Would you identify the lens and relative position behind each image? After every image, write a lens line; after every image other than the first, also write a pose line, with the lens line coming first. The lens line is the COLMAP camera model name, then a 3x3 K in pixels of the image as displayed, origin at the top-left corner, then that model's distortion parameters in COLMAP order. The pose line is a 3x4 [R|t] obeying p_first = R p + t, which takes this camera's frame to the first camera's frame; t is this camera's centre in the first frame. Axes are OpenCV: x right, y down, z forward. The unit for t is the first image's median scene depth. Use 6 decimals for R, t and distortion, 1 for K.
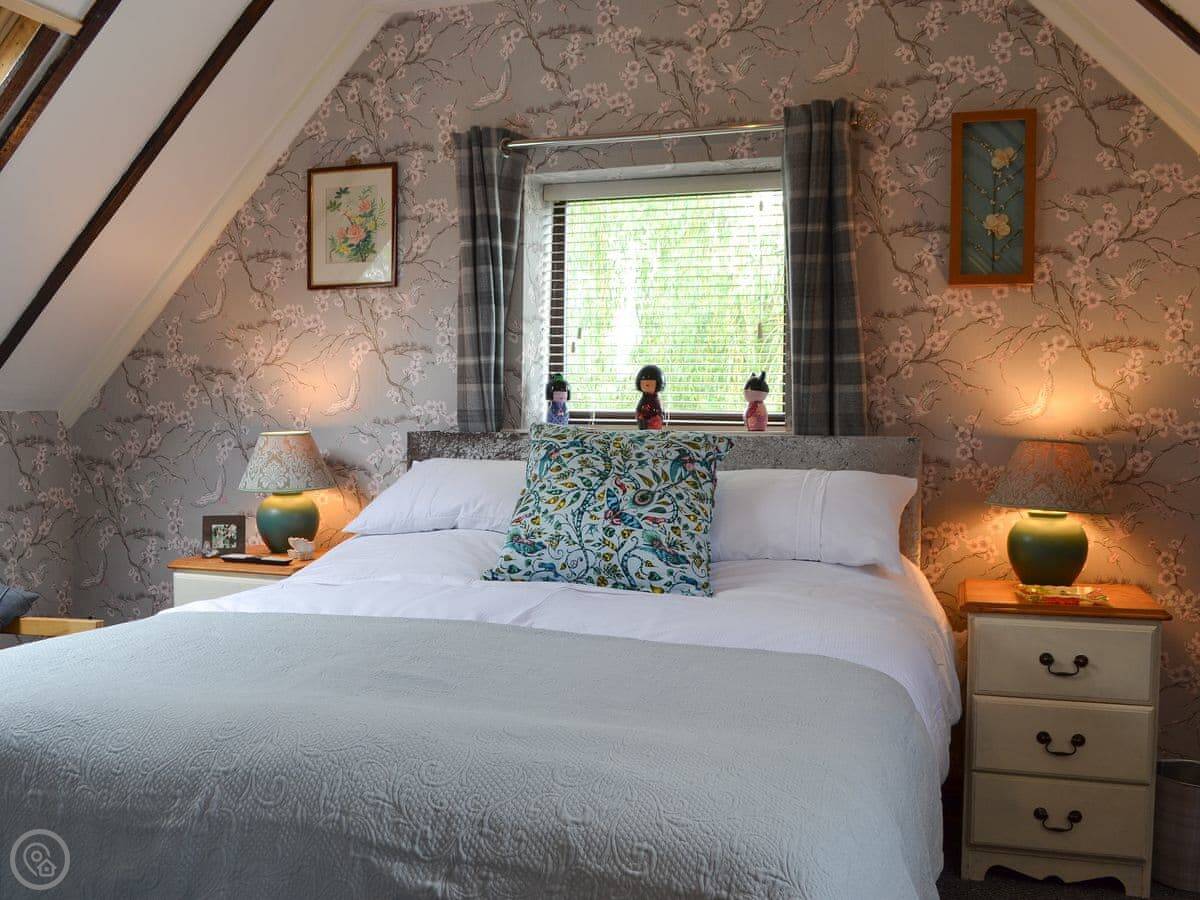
lens RADIAL K [[1020.6, 0, 564.6], [0, 1020.6, 451.3], [0, 0, 1]] dist [-0.045205, -0.005232]
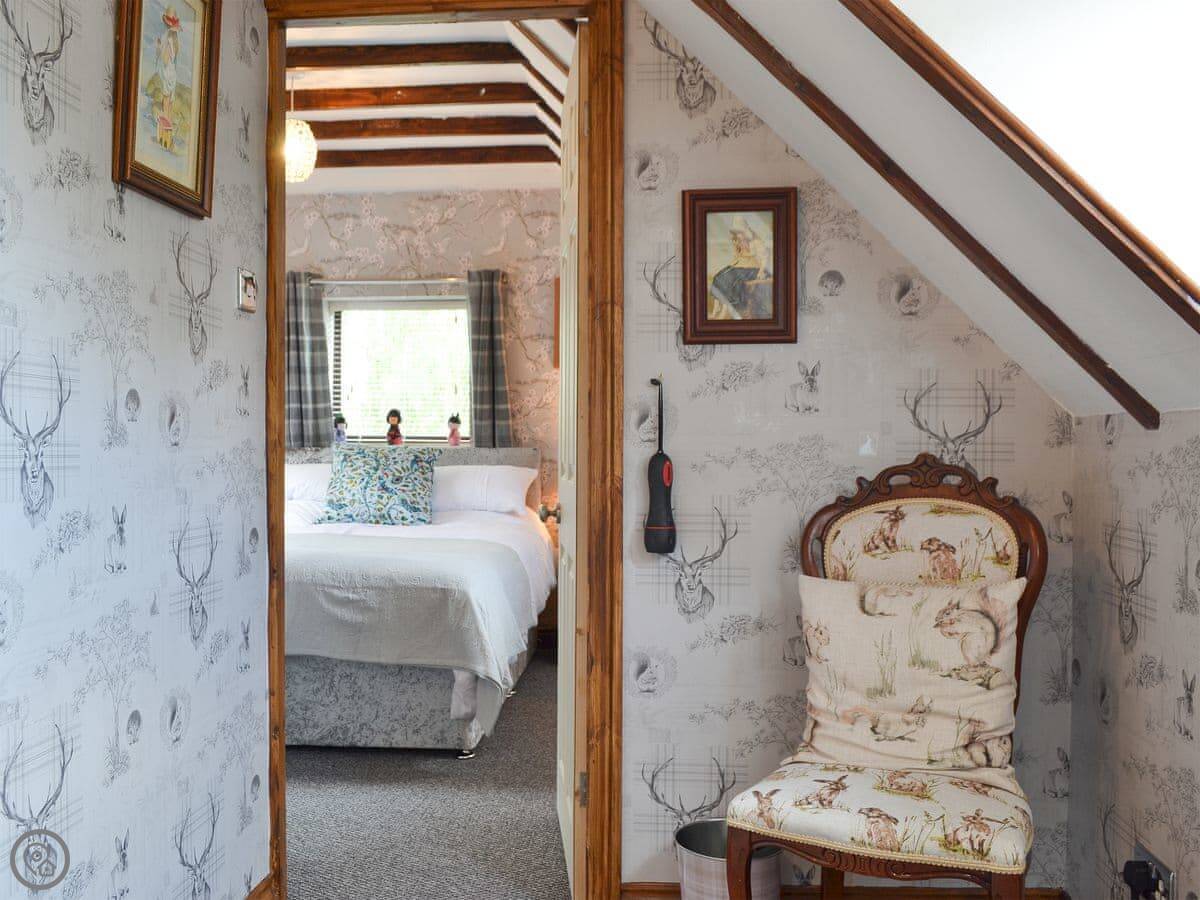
lens RADIAL K [[1020.6, 0, 564.6], [0, 1020.6, 451.3], [0, 0, 1]] dist [-0.045205, -0.005232]
pose [[0.958860, -0.010352, 0.283692, -0.148361], [0.015174, 0.999775, -0.014807, 0.021617], [-0.283474, 0.018503, 0.958801, -0.849792]]
